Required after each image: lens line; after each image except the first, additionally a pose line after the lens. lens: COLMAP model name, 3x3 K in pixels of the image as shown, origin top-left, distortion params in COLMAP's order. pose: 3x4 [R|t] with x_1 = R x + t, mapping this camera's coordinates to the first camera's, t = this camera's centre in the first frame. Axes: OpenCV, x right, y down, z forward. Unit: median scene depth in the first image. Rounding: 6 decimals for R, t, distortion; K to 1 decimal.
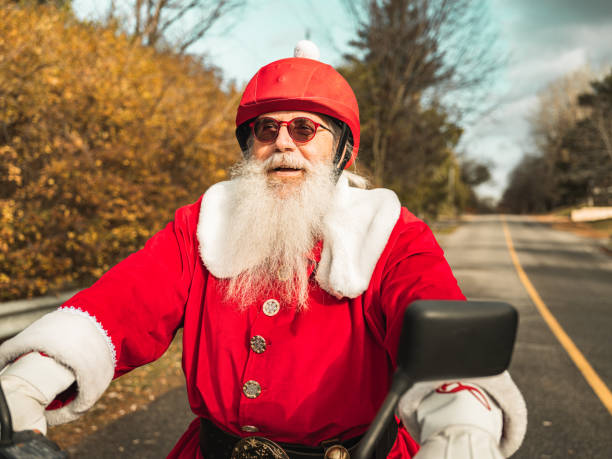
lens RADIAL K [[658.5, 0, 296.6], [0, 658.5, 230.5], [0, 0, 1]] dist [0.024315, 0.000000]
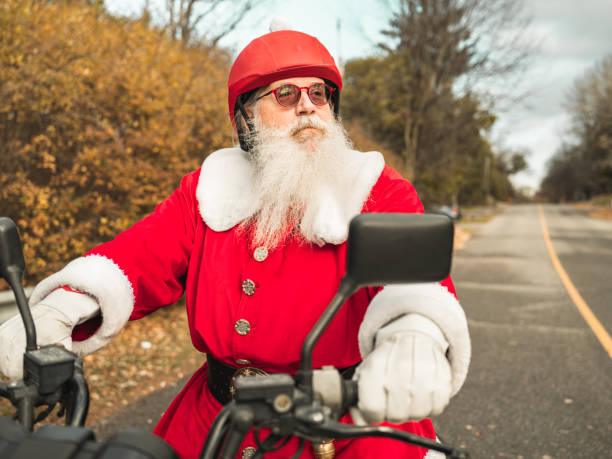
lens RADIAL K [[658.5, 0, 300.8], [0, 658.5, 223.7], [0, 0, 1]] dist [0.024315, 0.000000]
pose [[0.998913, -0.007855, -0.045956, 0.012735], [0.007974, 0.999965, 0.002414, 0.009891], [0.045935, -0.002778, 0.998941, -0.016463]]
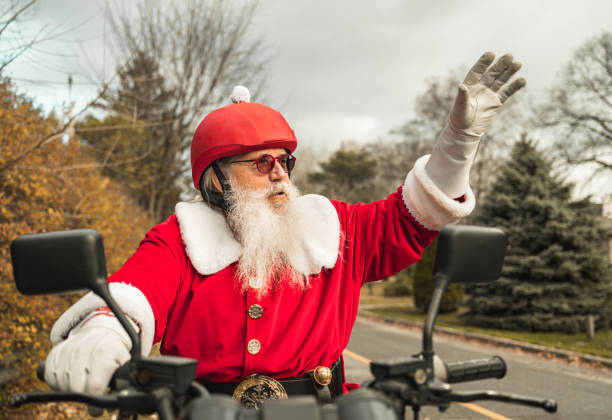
lens RADIAL K [[656.6, 0, 314.4], [0, 656.6, 220.4], [0, 0, 1]] dist [0.024641, 0.000000]
pose [[0.903436, 0.027708, 0.427827, -0.199934], [0.026240, 0.992465, -0.119687, 0.016703], [-0.427920, 0.119355, 0.895901, 0.300560]]
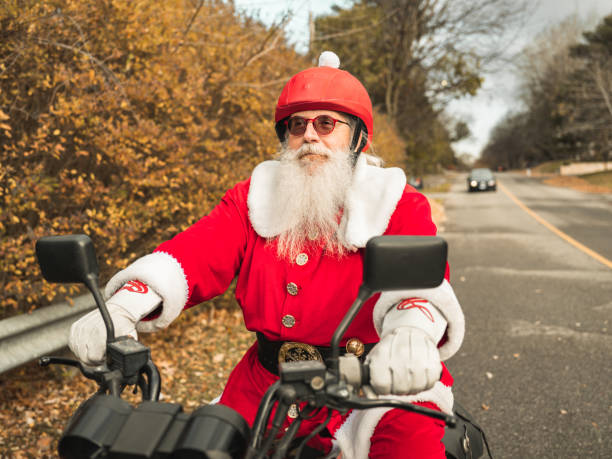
lens RADIAL K [[658.5, 0, 307.1], [0, 658.5, 232.6], [0, 0, 1]] dist [0.024315, 0.000000]
pose [[0.998313, -0.027652, 0.051054, -0.133640], [0.024468, 0.997778, 0.061968, -0.008190], [-0.052654, -0.060614, 0.996772, 0.273987]]
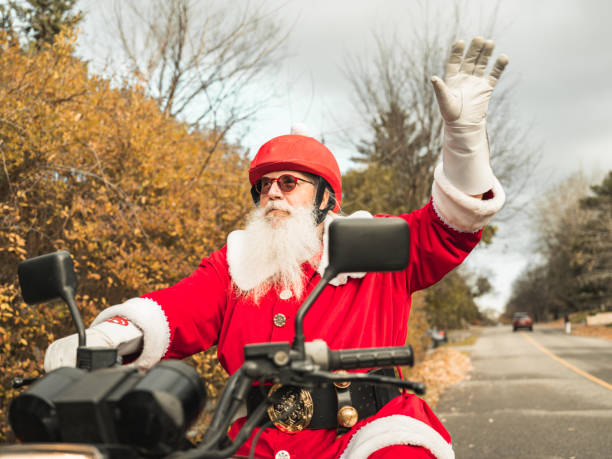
lens RADIAL K [[658.5, 0, 313.0], [0, 658.5, 232.7], [0, 0, 1]] dist [0.024315, 0.000000]
pose [[0.998057, -0.051640, 0.034854, -0.122070], [0.057136, 0.981710, -0.181607, 0.031899], [-0.024838, 0.183246, 0.982753, 0.271875]]
